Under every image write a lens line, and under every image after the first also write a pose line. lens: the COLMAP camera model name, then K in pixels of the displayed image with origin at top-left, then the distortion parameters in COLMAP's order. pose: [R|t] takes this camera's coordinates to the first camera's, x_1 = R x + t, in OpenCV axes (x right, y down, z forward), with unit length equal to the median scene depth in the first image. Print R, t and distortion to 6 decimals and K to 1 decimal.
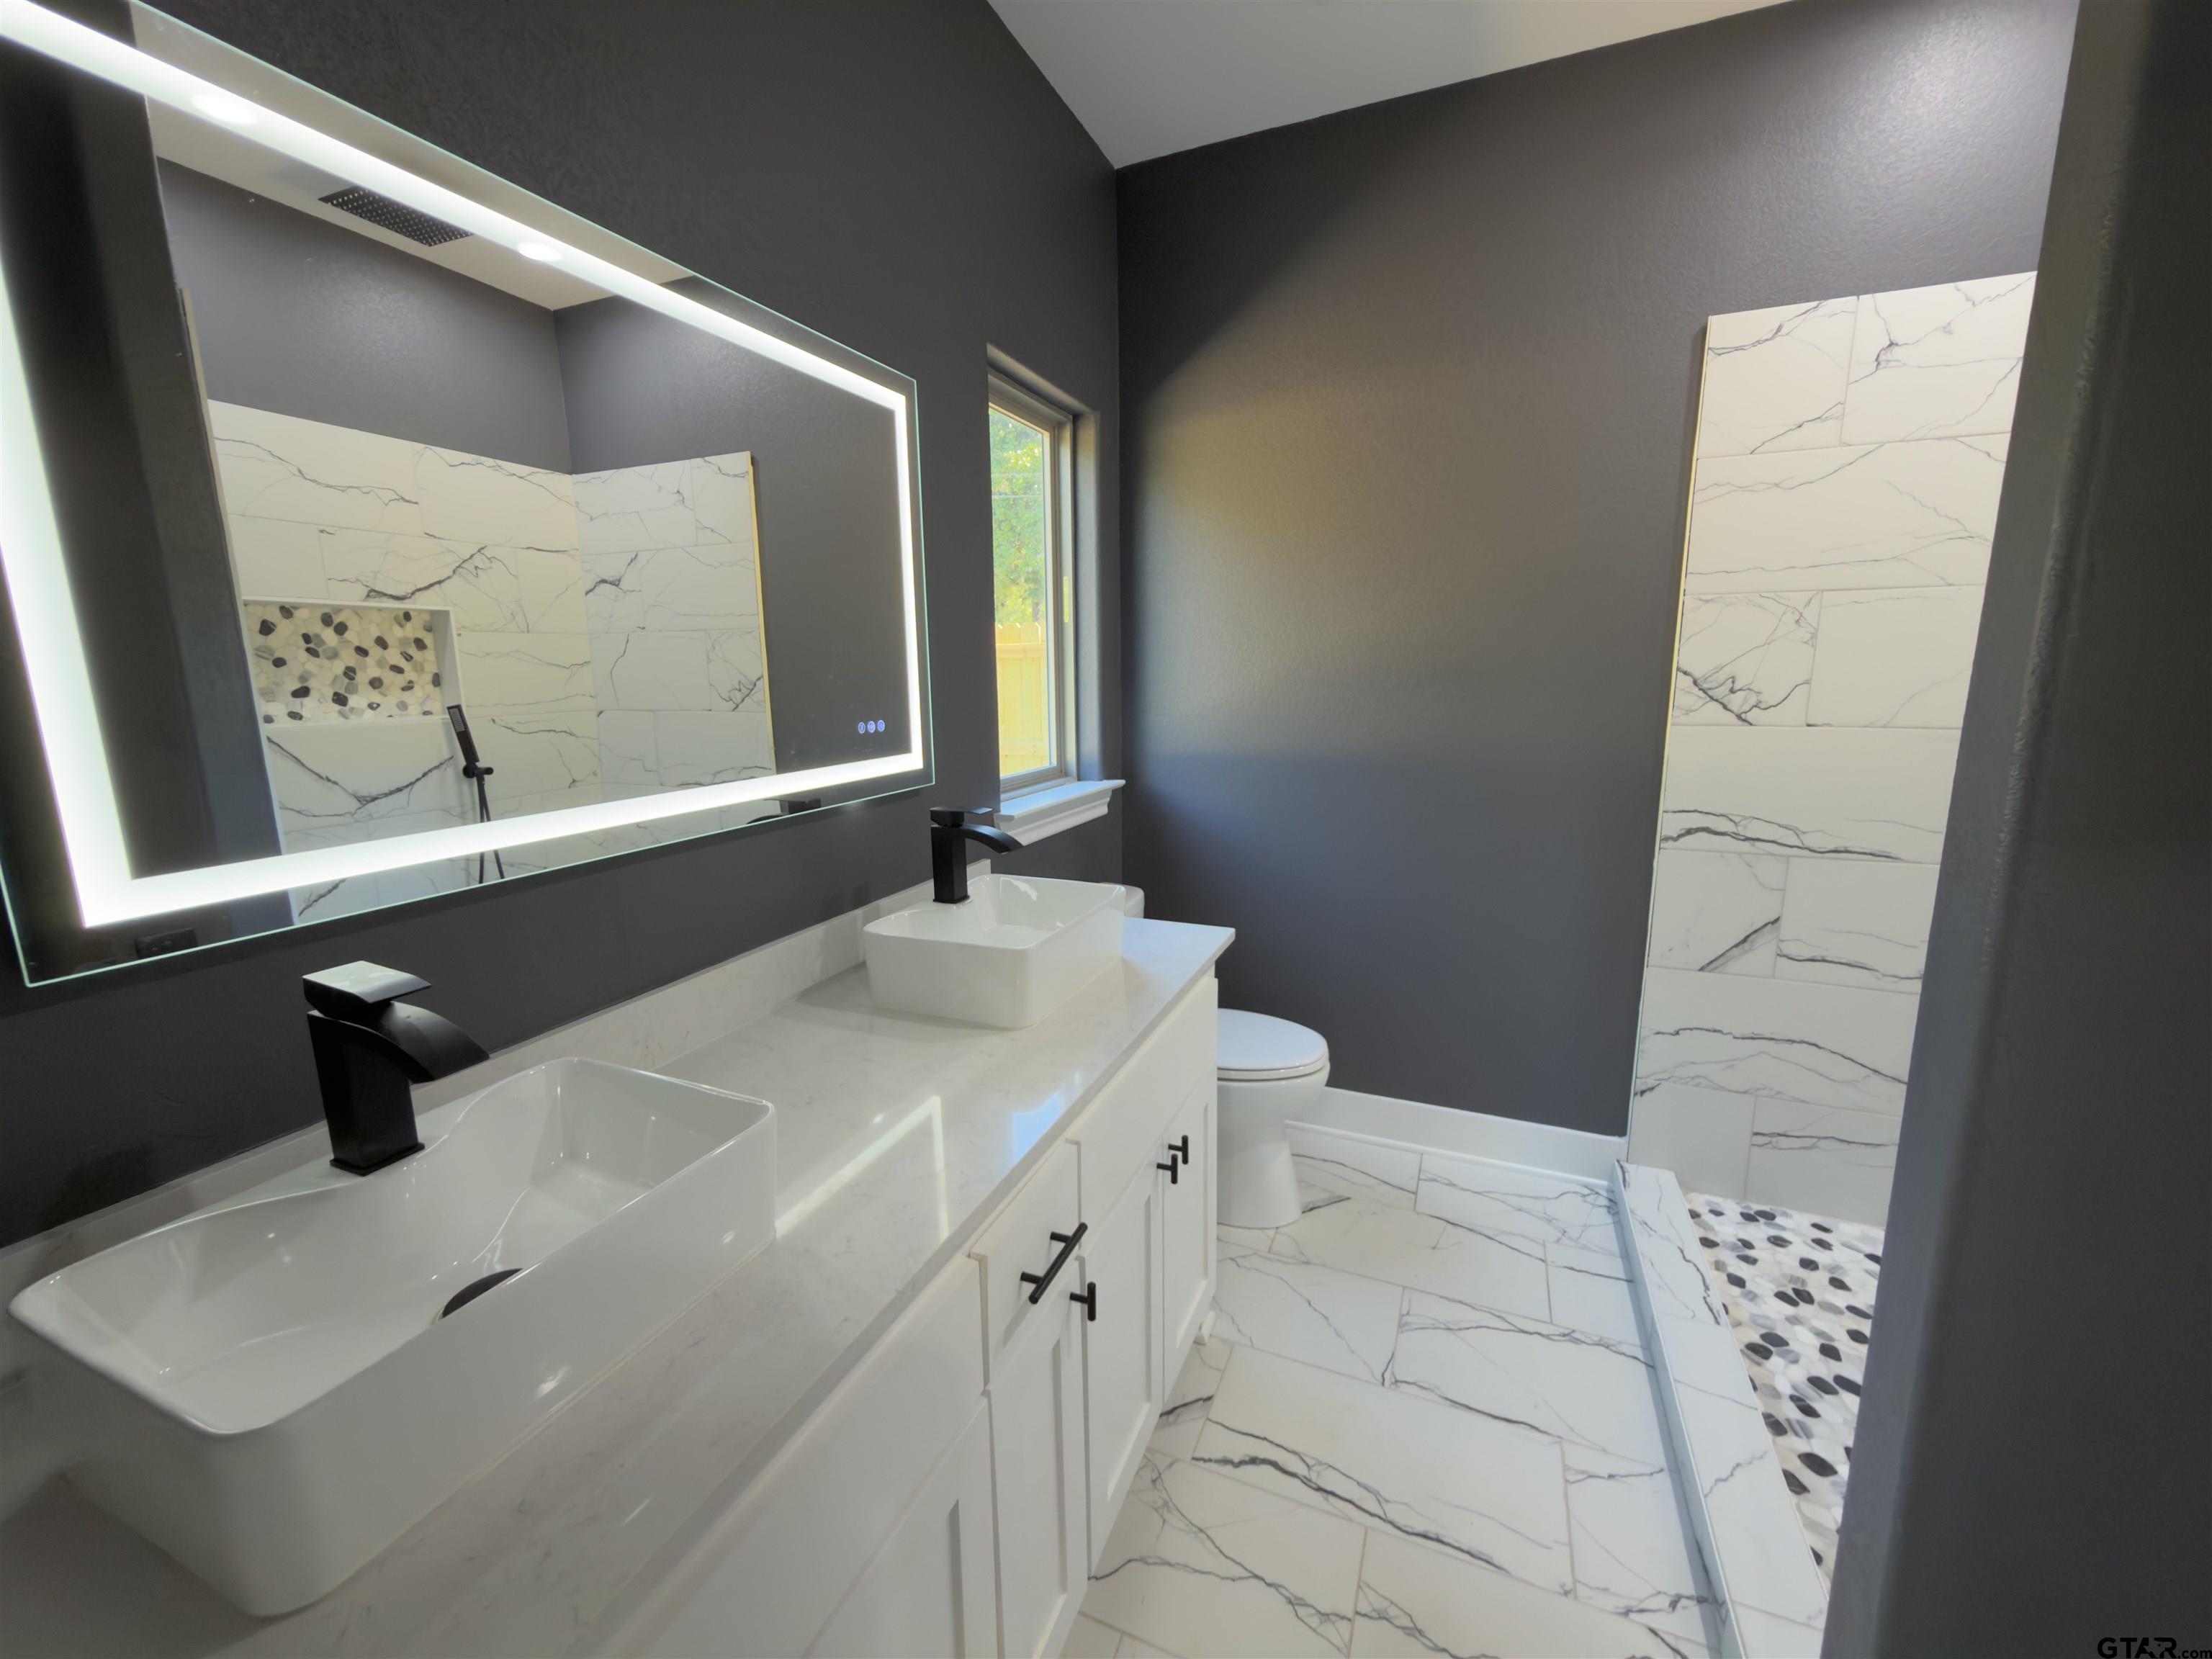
lens RADIAL K [[888.7, 0, 1106.0], [0, 888.7, 829.4], [0, 0, 1]] dist [-0.000029, -0.000257]
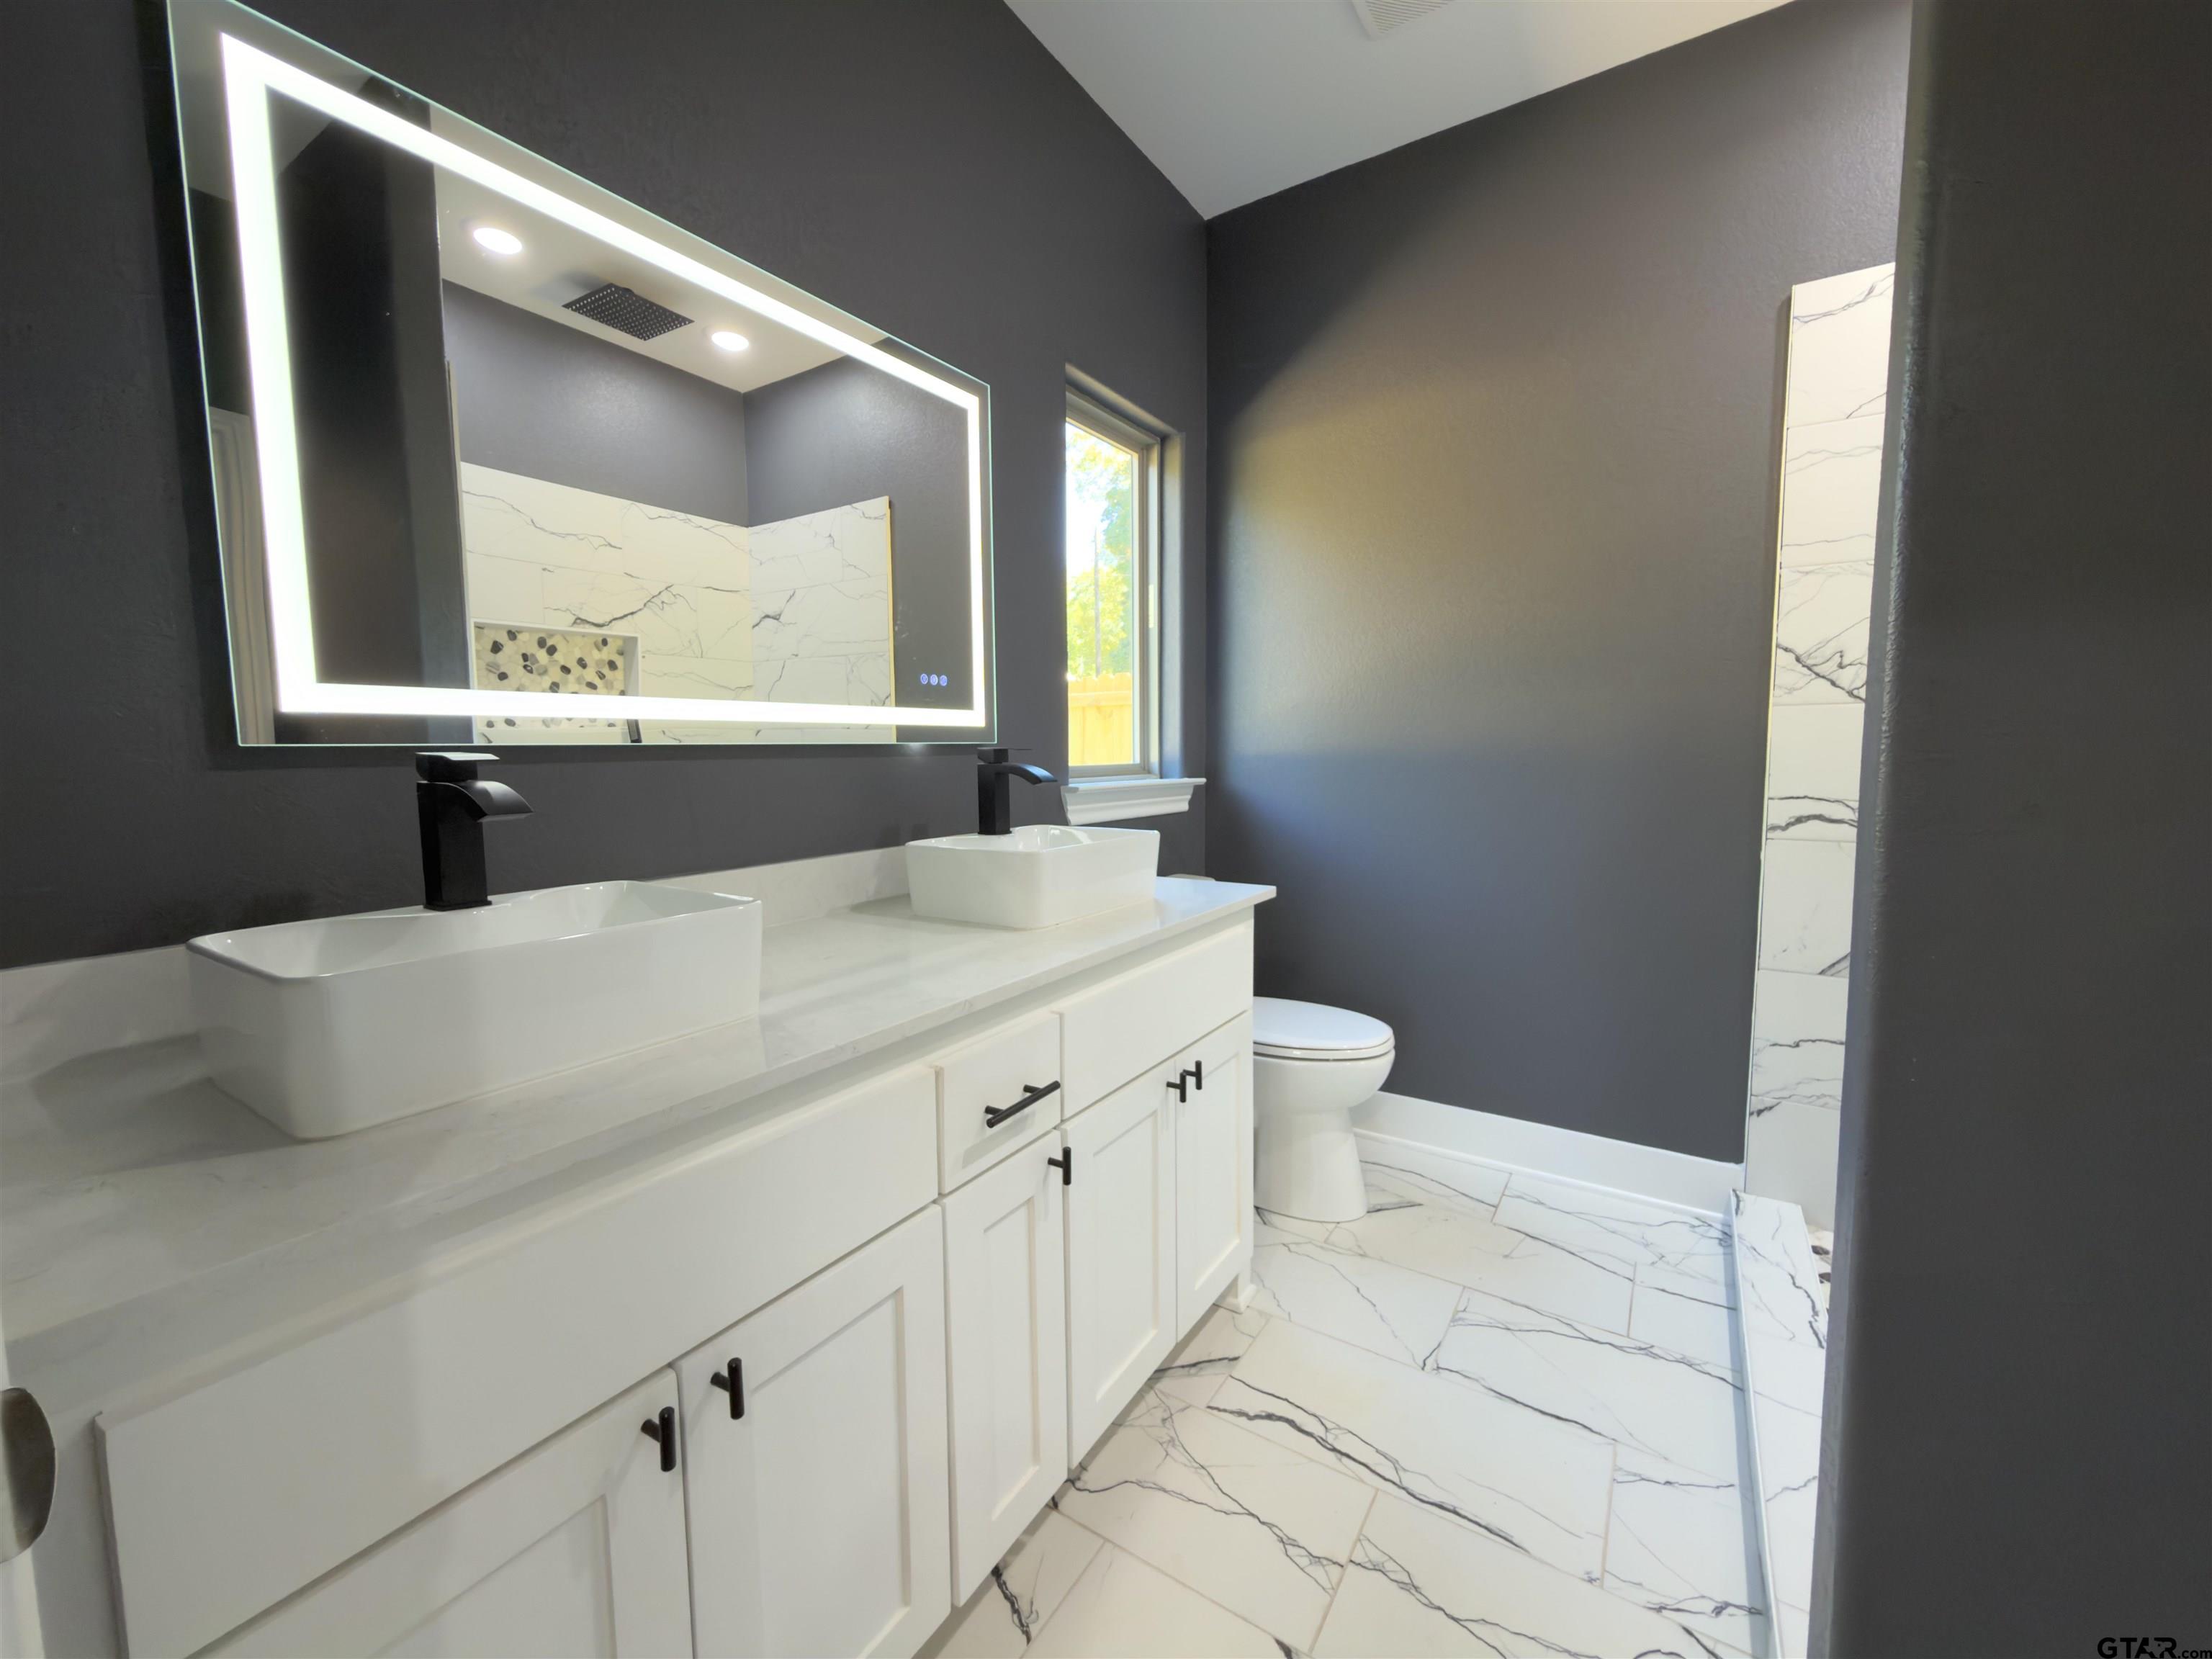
lens RADIAL K [[888.7, 0, 1099.3], [0, 888.7, 821.1], [0, 0, 1]] dist [-0.000029, -0.000257]
pose [[0.984391, 0.018515, -0.175018, 0.107886], [-0.034115, 0.995663, -0.086552, 0.116411], [0.172656, 0.091171, 0.980754, -0.035064]]
